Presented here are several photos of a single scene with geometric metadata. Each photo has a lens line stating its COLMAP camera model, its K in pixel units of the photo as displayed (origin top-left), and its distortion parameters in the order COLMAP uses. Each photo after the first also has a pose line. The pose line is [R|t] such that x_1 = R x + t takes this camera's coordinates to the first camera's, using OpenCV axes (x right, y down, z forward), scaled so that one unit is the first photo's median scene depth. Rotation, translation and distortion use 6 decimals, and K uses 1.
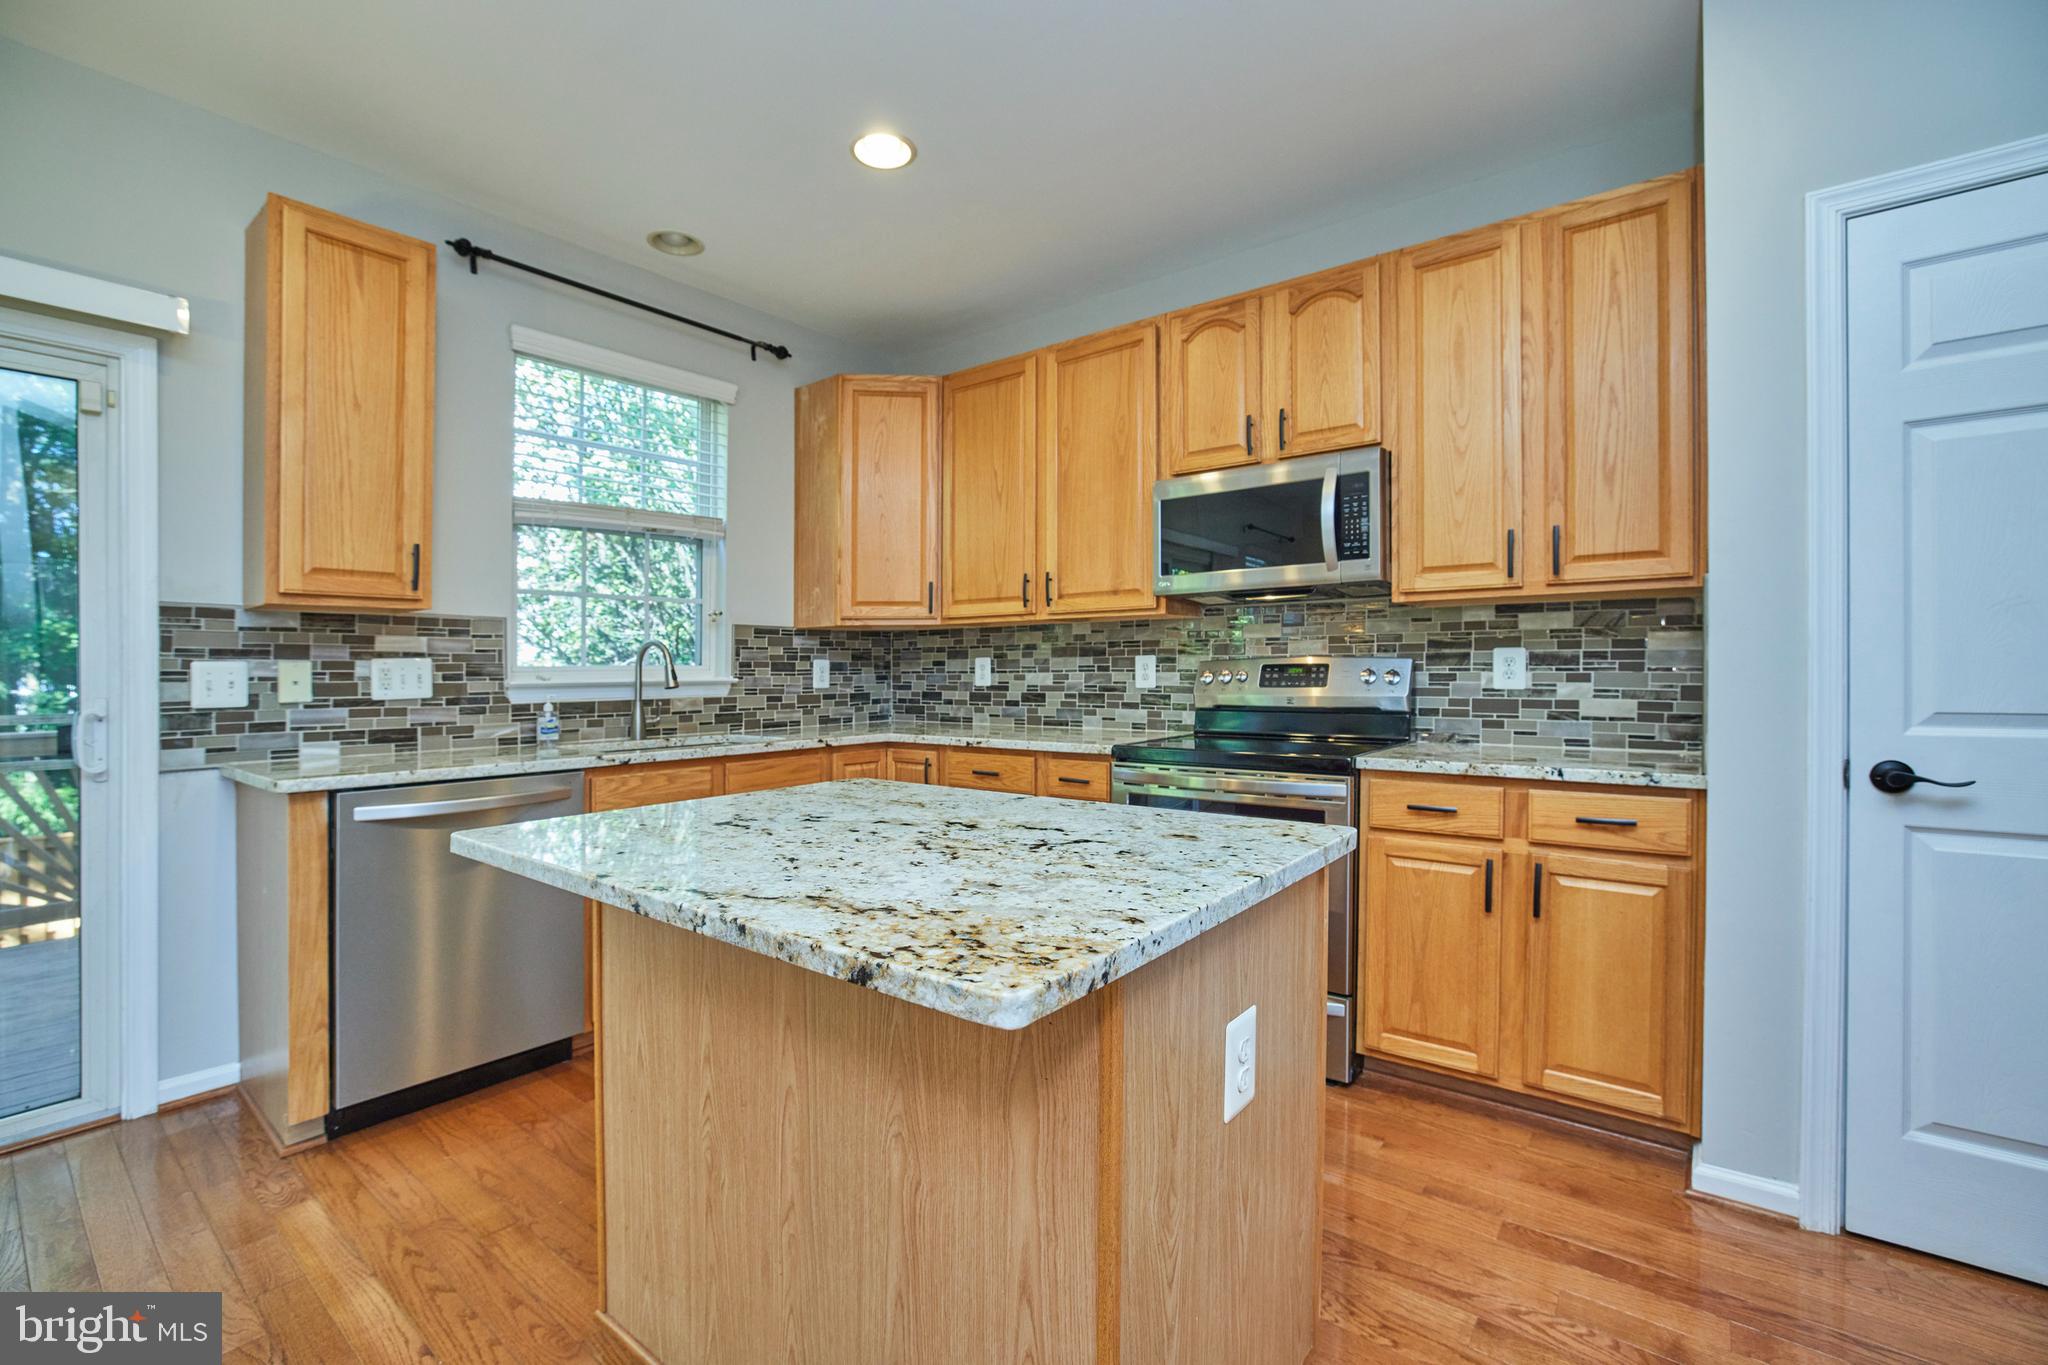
lens RADIAL K [[895.0, 0, 1039.4], [0, 895.0, 677.0], [0, 0, 1]] dist [-0.048879, 0.018457]
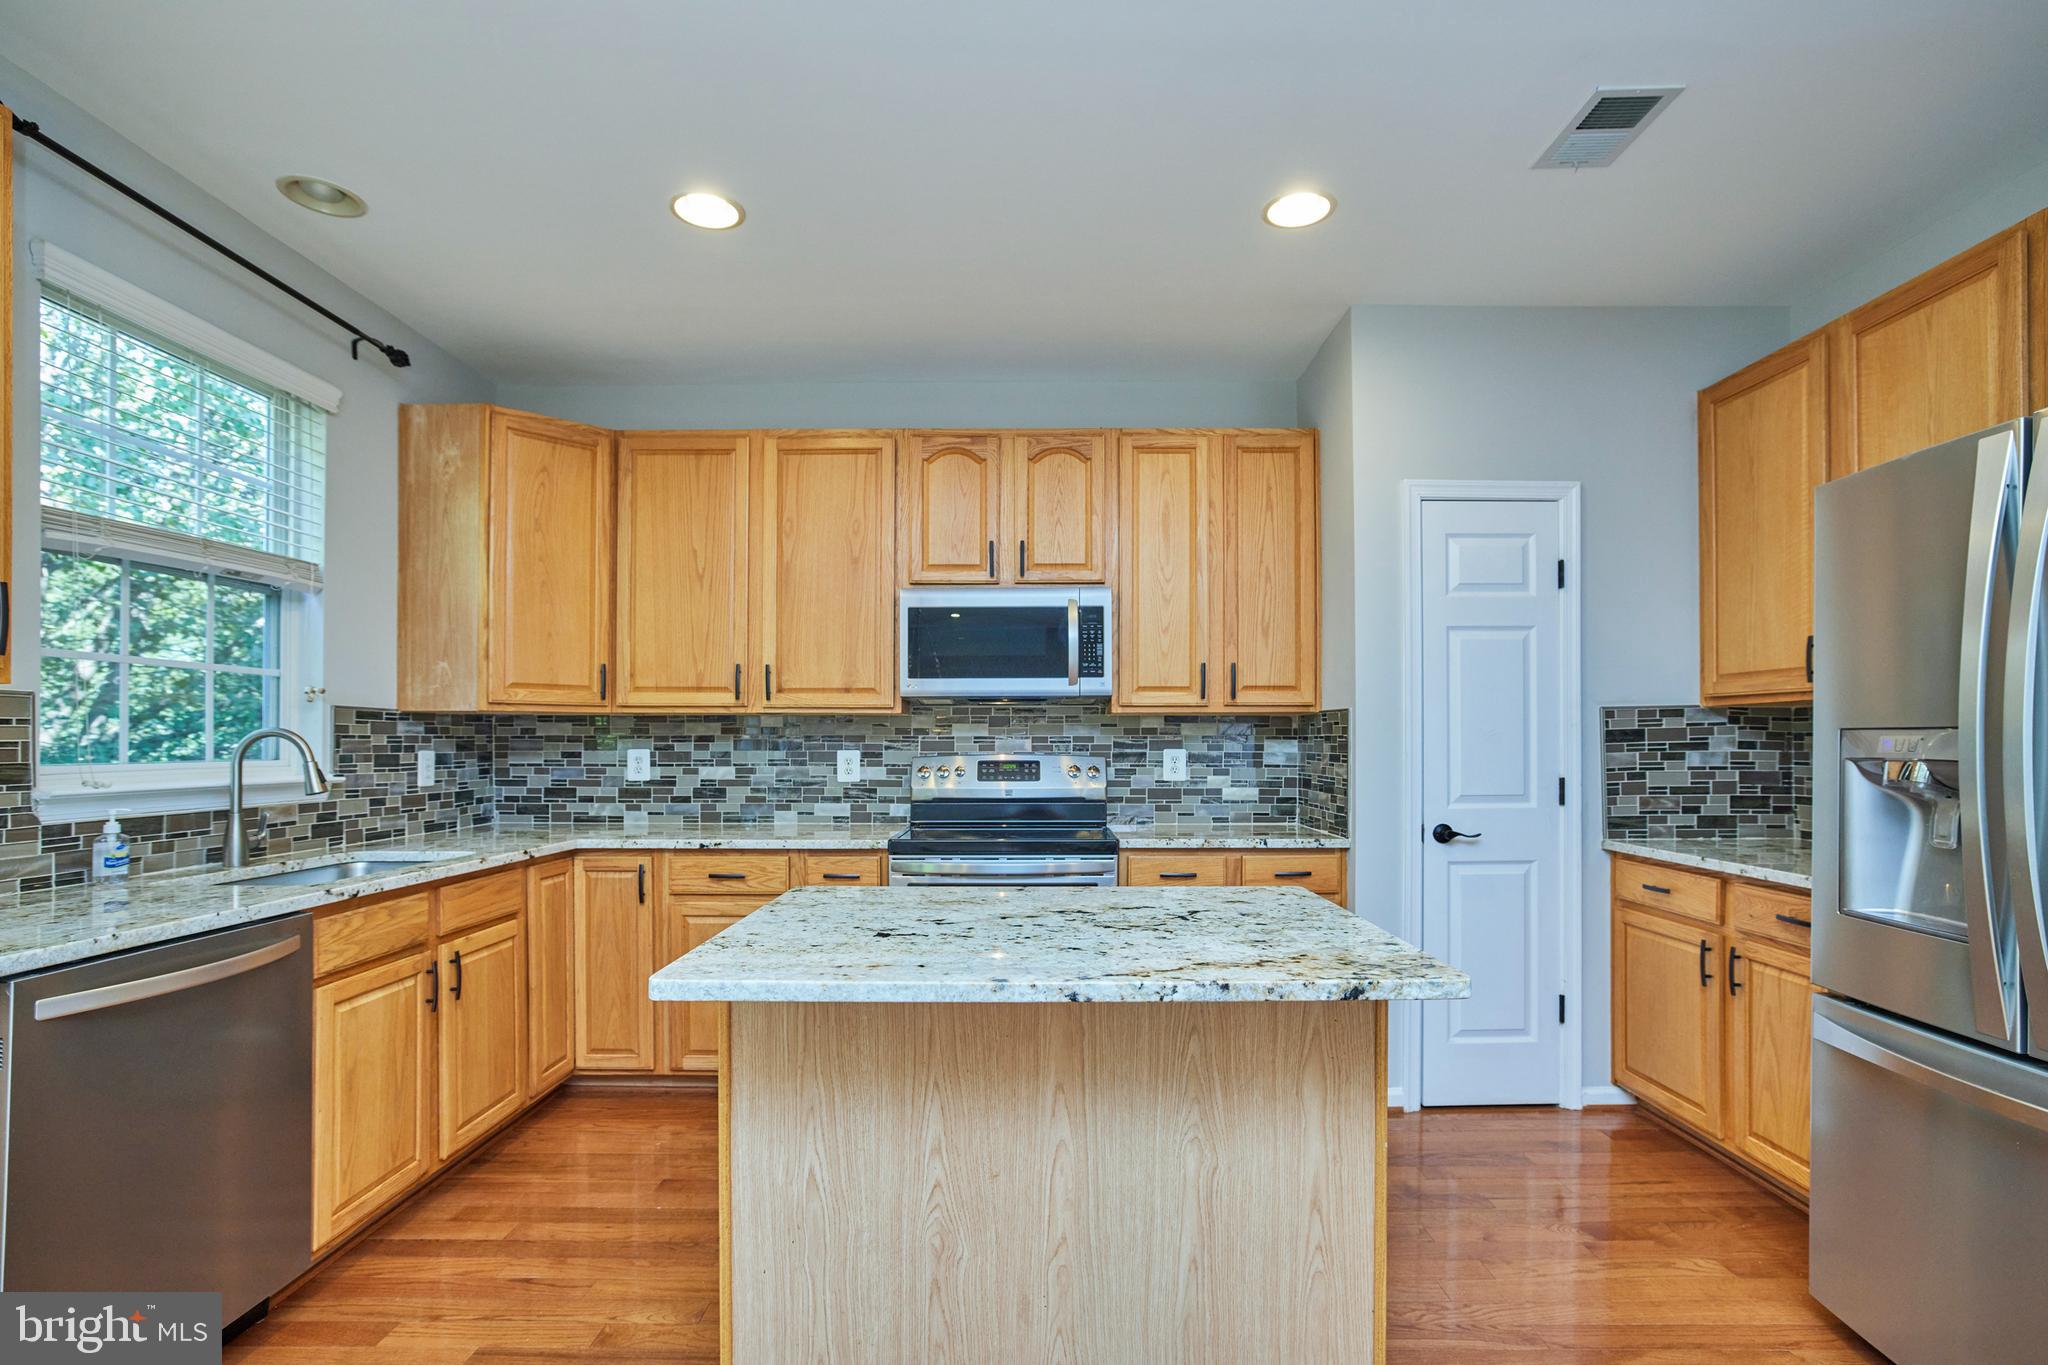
lens RADIAL K [[959.9, 0, 1039.4], [0, 959.9, 751.9], [0, 0, 1]] dist [-0.030072, 0.000737]
pose [[0.792687, 0.002098, 0.609625, -0.425536], [-0.001166, 0.999997, -0.001926, -0.022678], [-0.609628, 0.000816, 0.792687, -0.001575]]
